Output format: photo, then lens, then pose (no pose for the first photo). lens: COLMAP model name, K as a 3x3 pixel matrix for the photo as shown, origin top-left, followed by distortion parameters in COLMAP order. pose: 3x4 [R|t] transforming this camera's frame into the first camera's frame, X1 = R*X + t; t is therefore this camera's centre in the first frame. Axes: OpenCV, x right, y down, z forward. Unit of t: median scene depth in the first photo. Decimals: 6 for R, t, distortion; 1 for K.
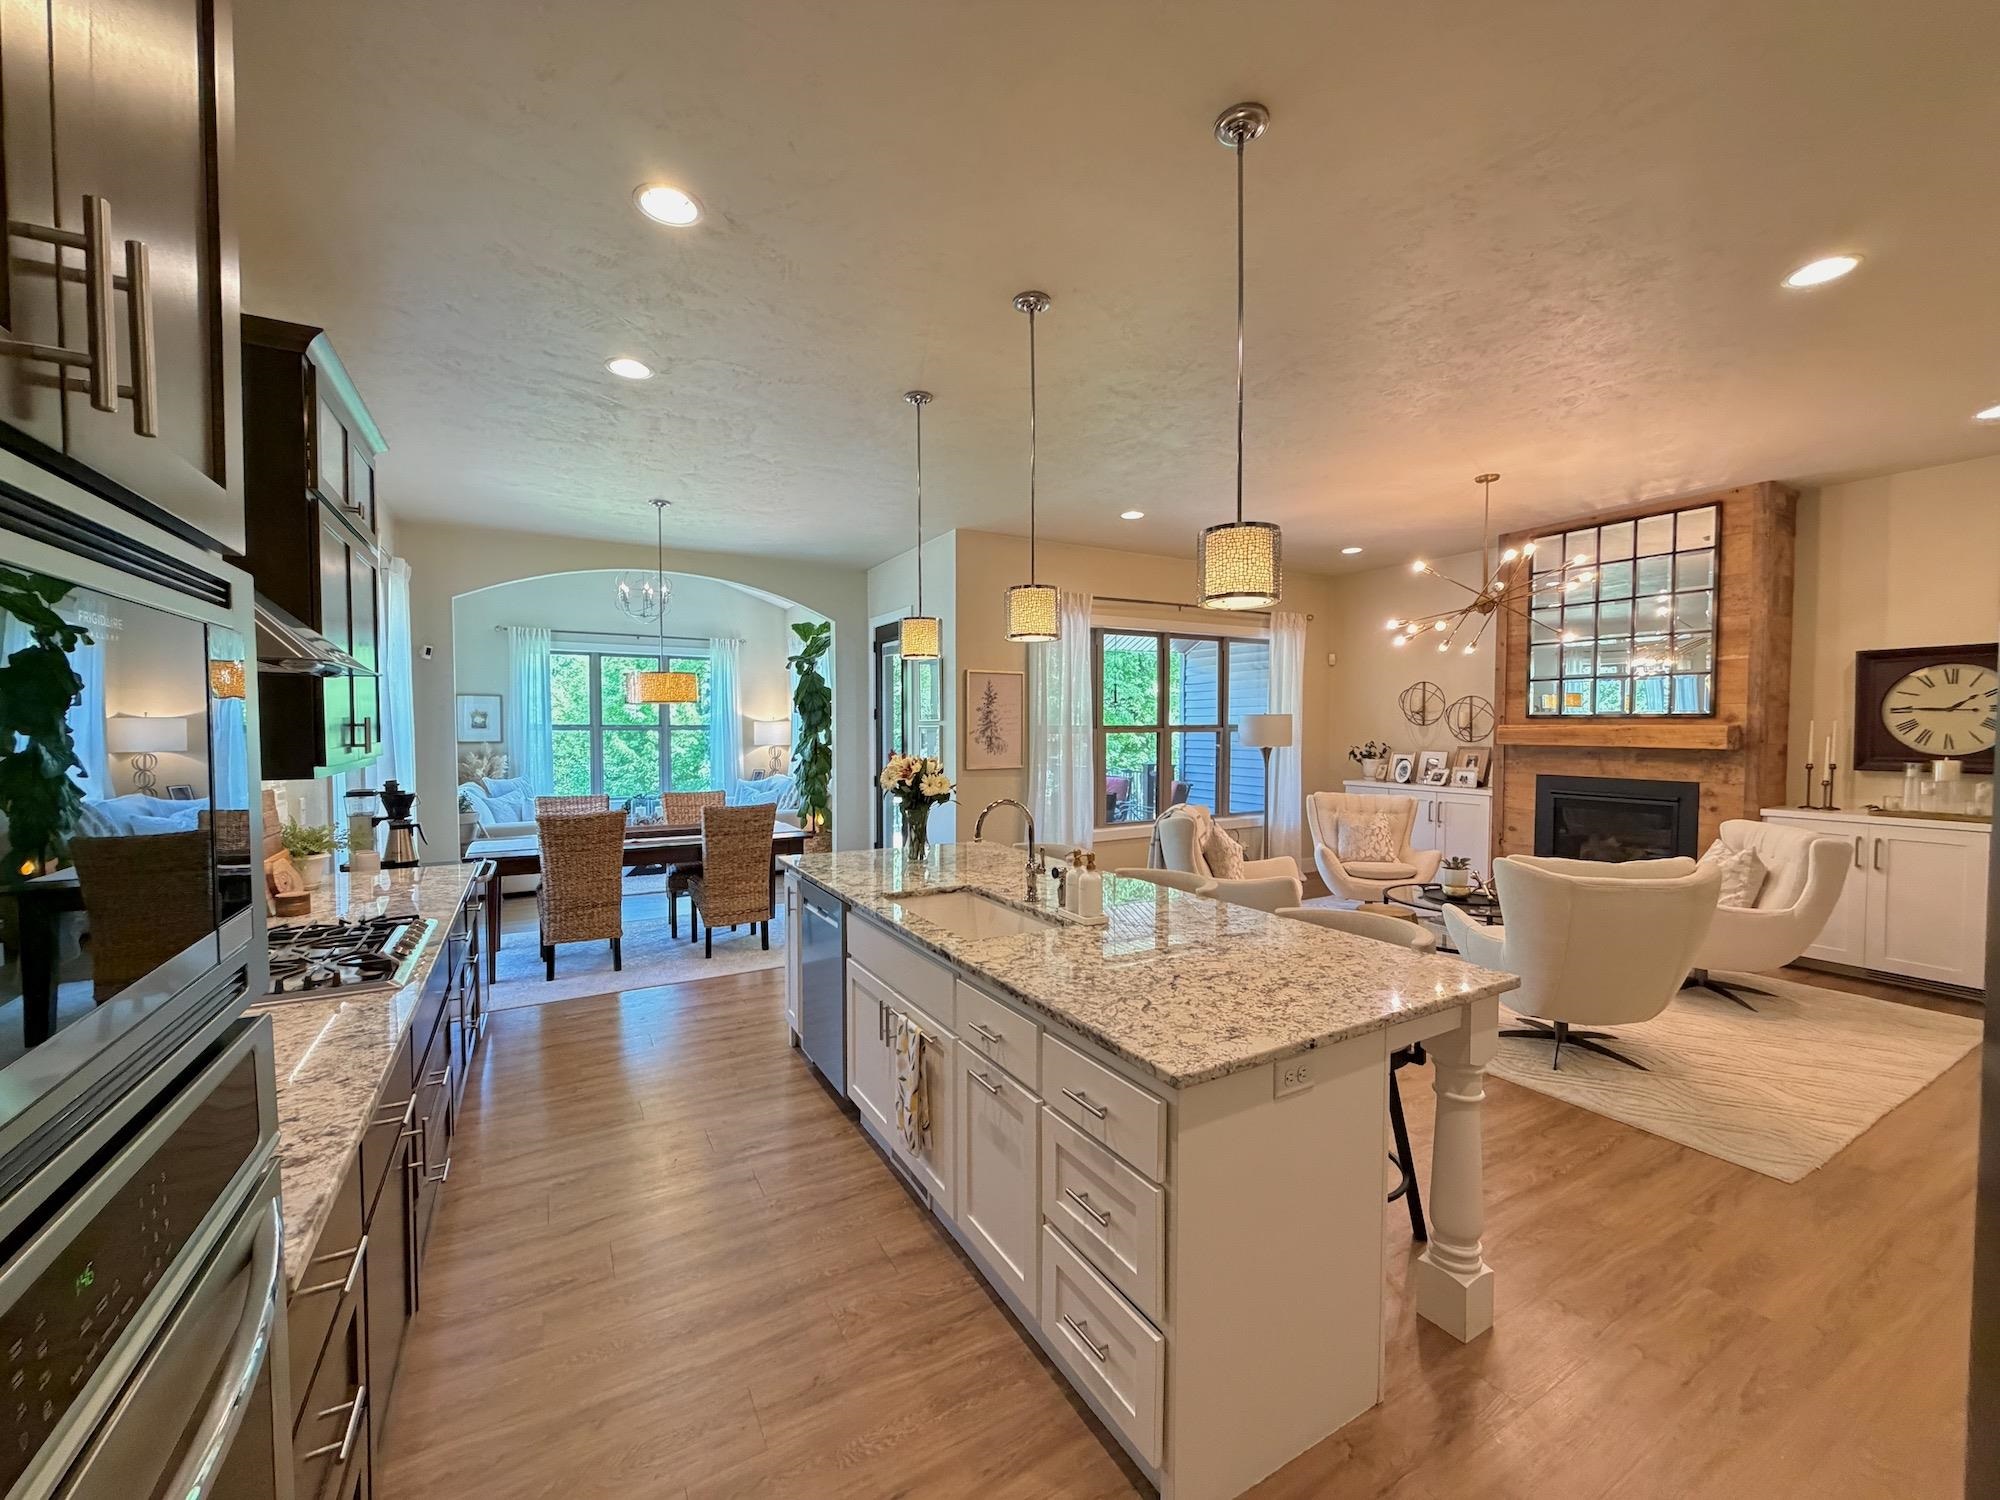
lens RADIAL K [[790.4, 0, 1000.0], [0, 790.4, 750.0], [0, 0, 1]] dist [0.000205, -0.000004]
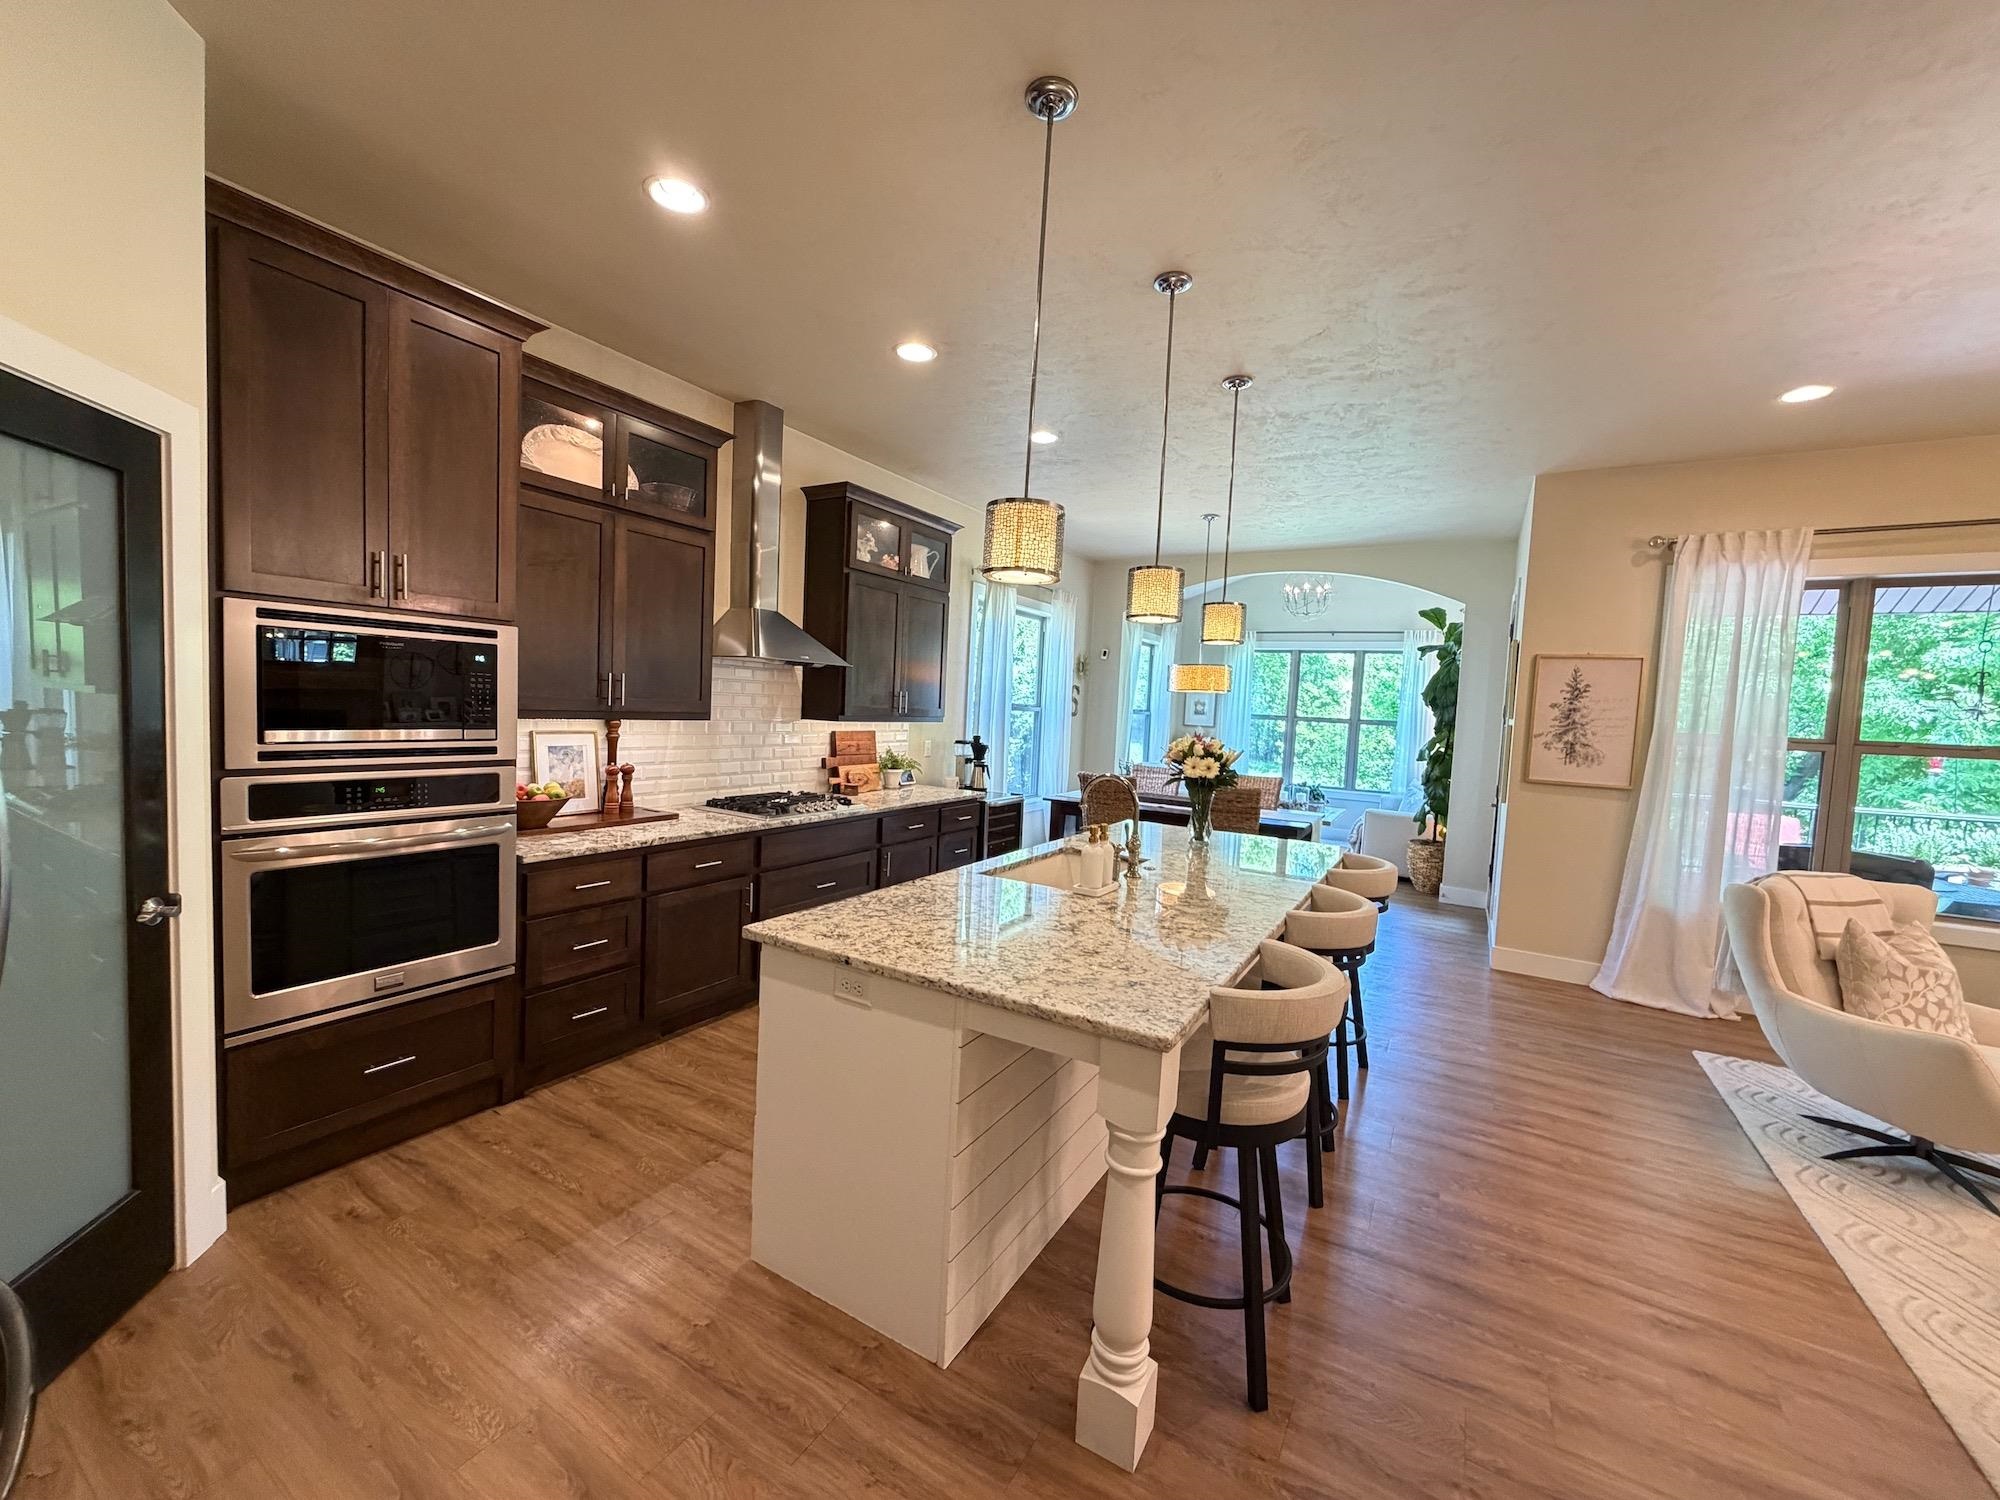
lens RADIAL K [[790.4, 0, 1000.0], [0, 790.4, 750.0], [0, 0, 1]] dist [0.000205, -0.000004]
pose [[0.493377, 0.072807, -0.866763, 0.638700], [-0.071455, 0.996515, 0.043032, -0.004988], [0.866876, 0.040704, 0.496860, 0.250173]]
